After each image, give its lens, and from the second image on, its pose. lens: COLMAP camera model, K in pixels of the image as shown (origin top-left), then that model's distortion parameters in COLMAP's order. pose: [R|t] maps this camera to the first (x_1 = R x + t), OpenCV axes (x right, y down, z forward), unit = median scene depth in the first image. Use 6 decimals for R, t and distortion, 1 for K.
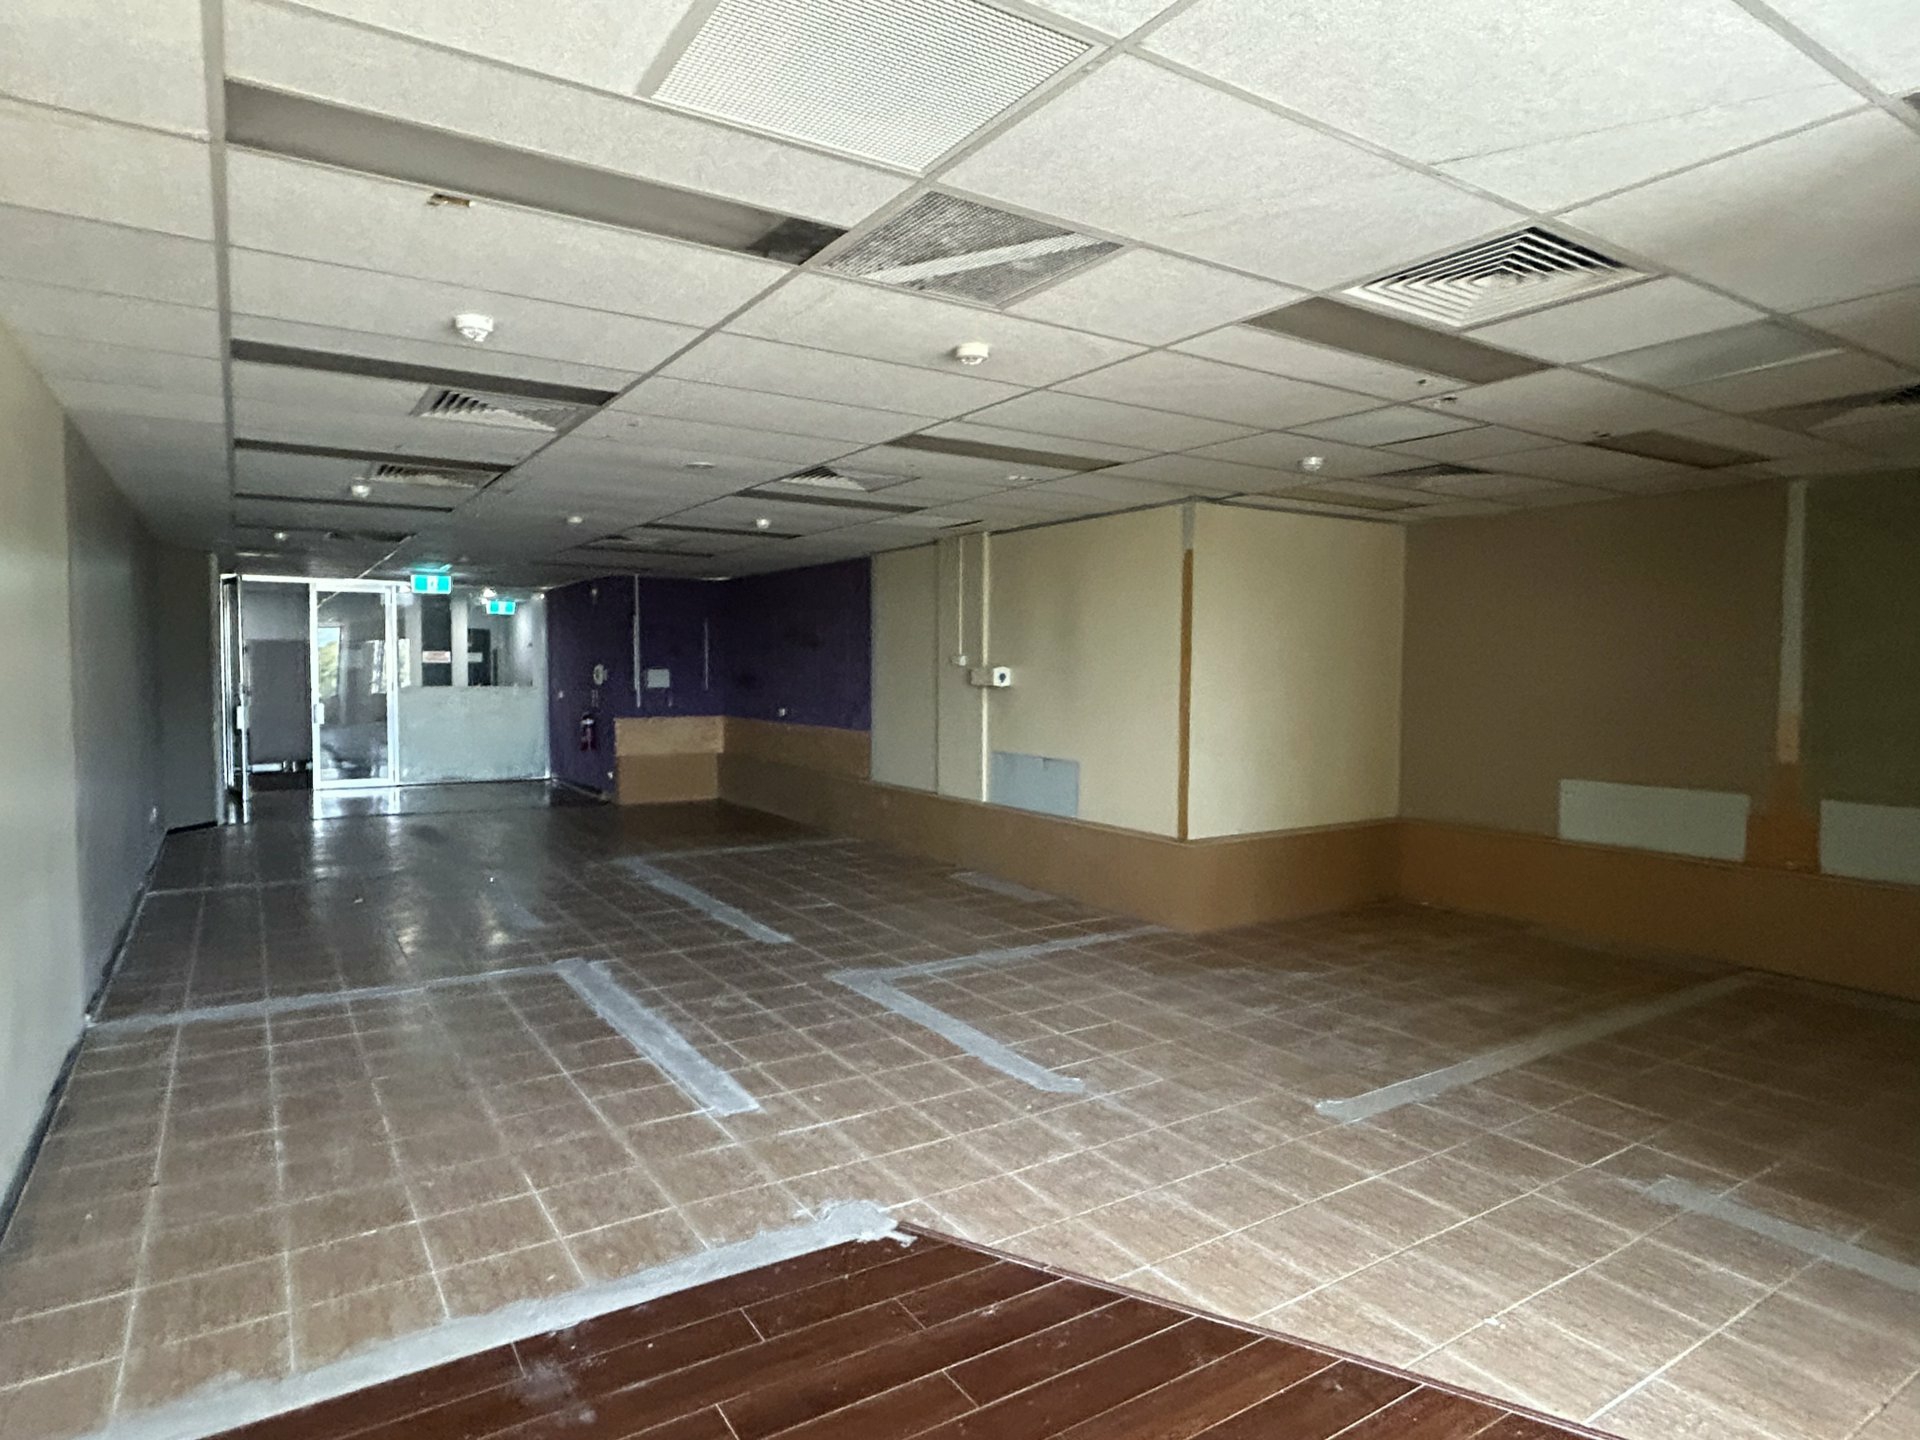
lens RADIAL K [[1096.9, 0, 971.0], [0, 1096.9, 718.9], [0, 0, 1]] dist [-0.022097, 0.008310]
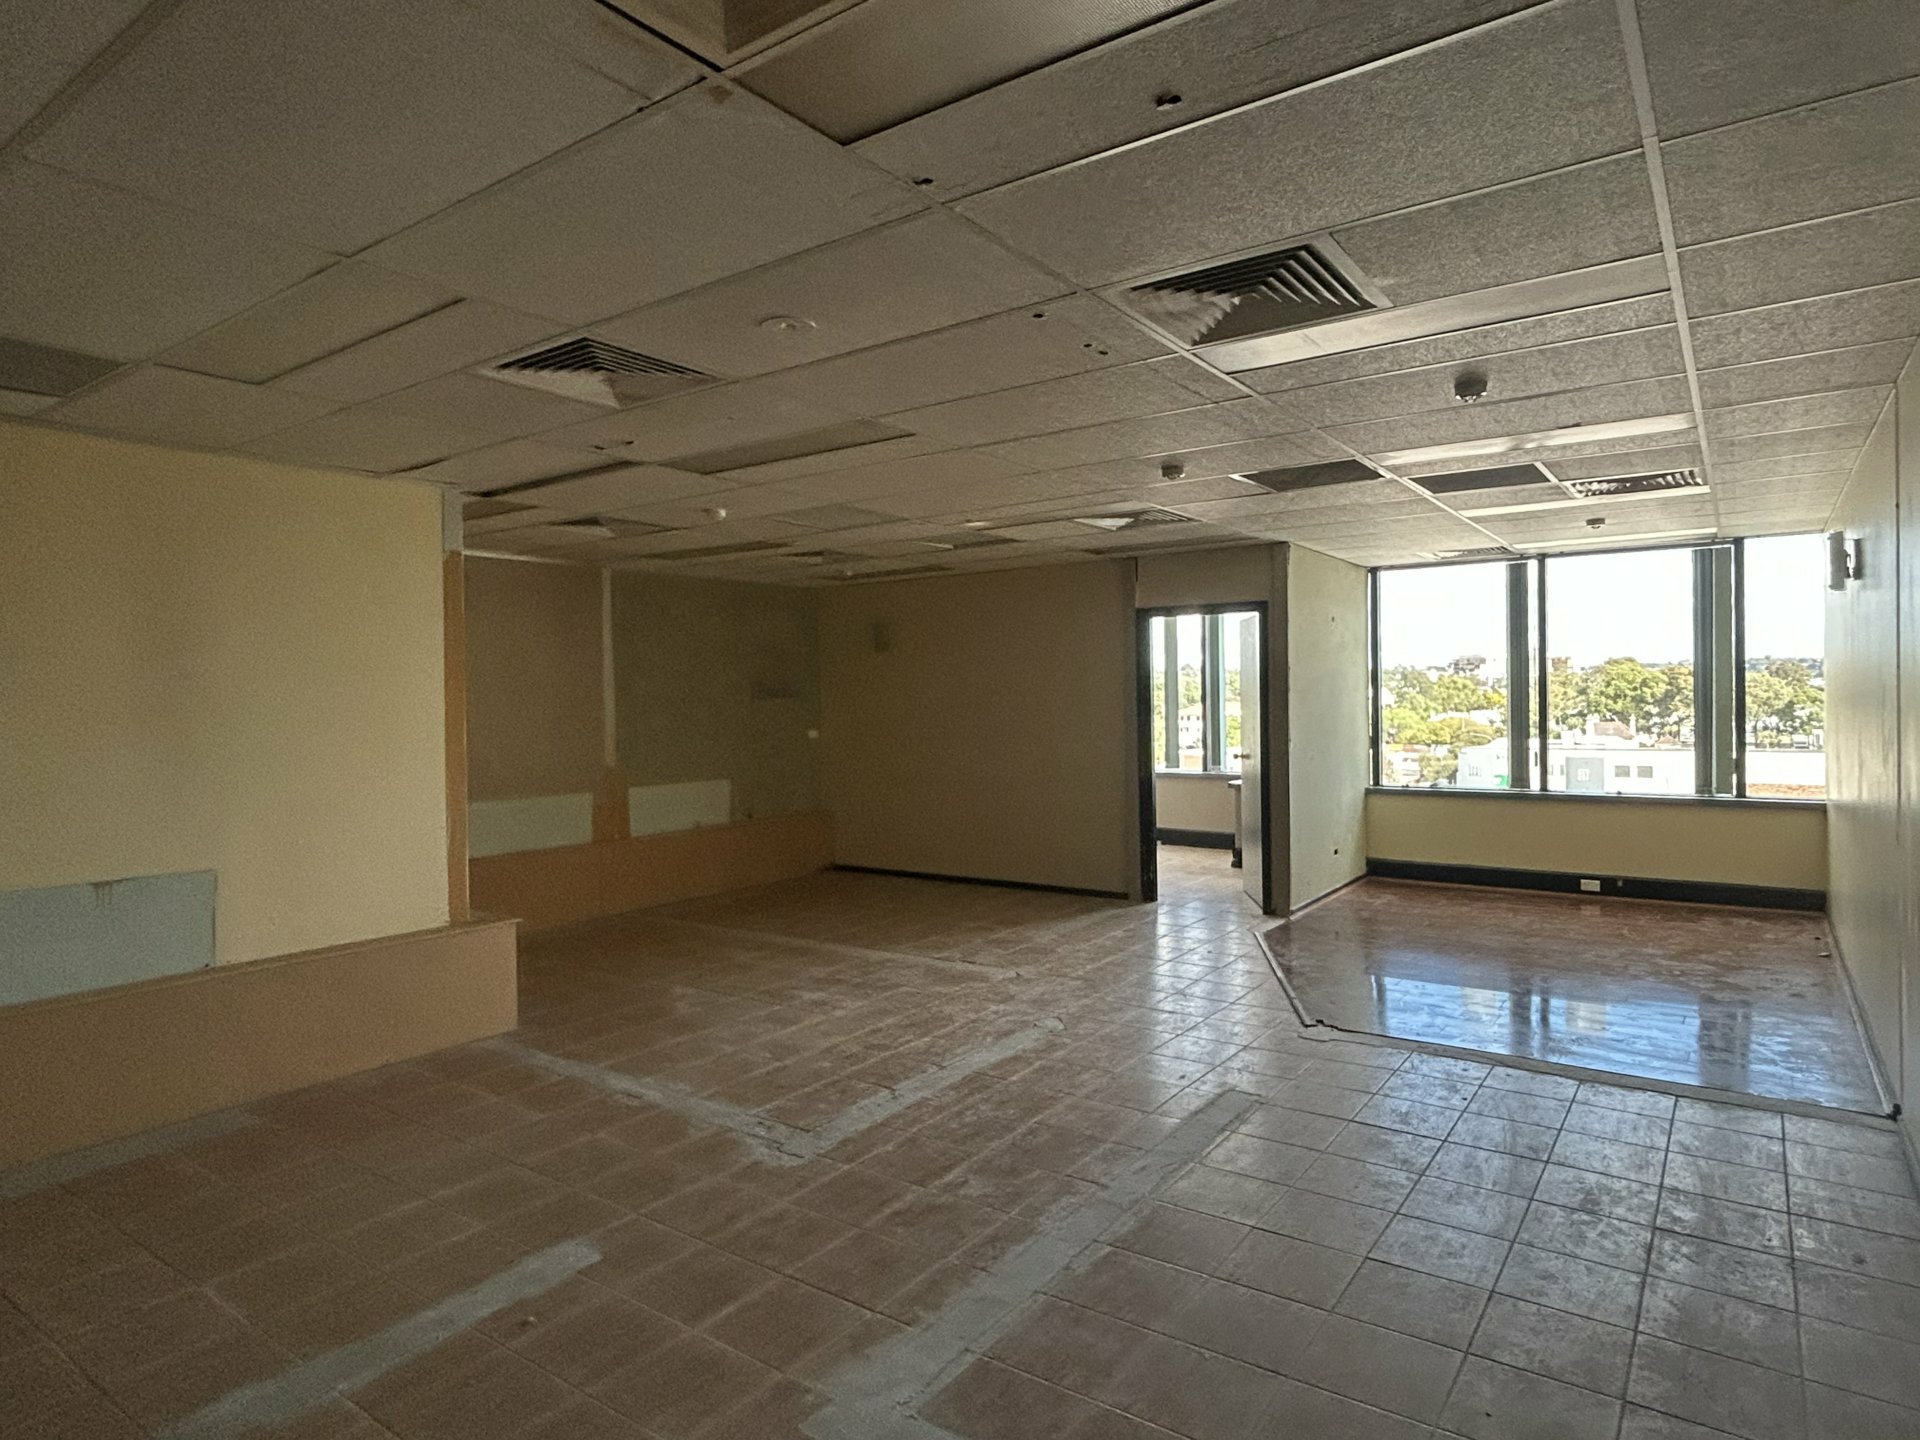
lens RADIAL K [[1096.9, 0, 962.4], [0, 1096.9, 701.4], [0, 0, 1]] dist [-0.022097, 0.008310]
pose [[-0.353528, -0.003287, 0.935418, -0.772866], [0.058440, 0.997963, 0.025594, -0.054097], [-0.933597, 0.063714, -0.352615, 1.104535]]
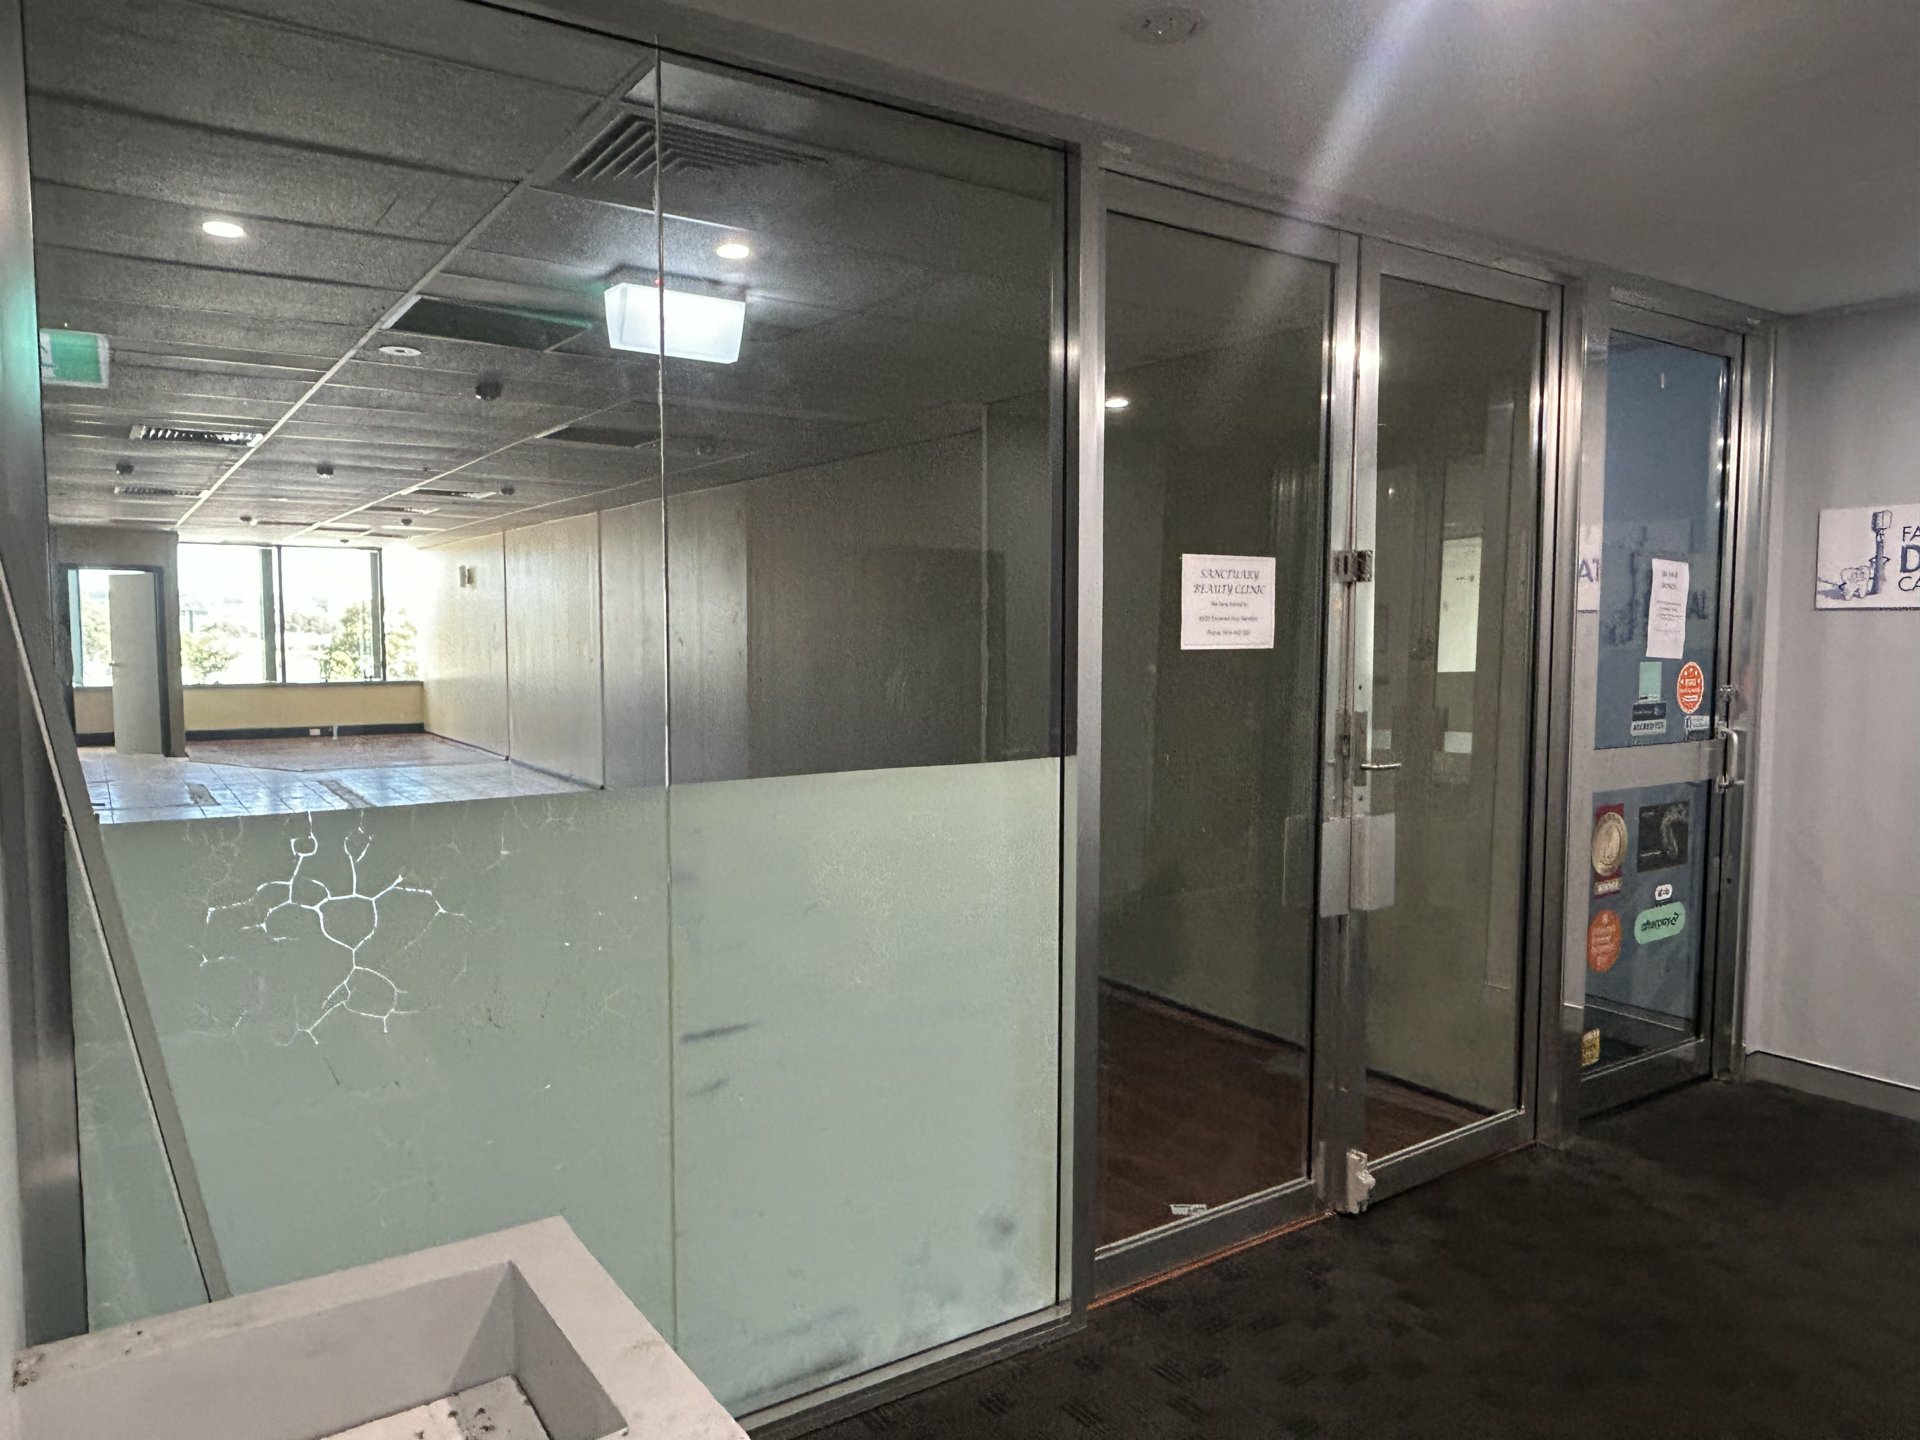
lens RADIAL K [[1314.8, 0, 961.0], [0, 1314.8, 718.7], [0, 0, 1]] dist [-0.002669, 0.000211]
pose [[-0.999923, -0.007905, -0.009602, -1.437206], [-0.008969, 0.993163, 0.116388, -0.175146], [0.008616, 0.116465, -0.993157, 3.756272]]
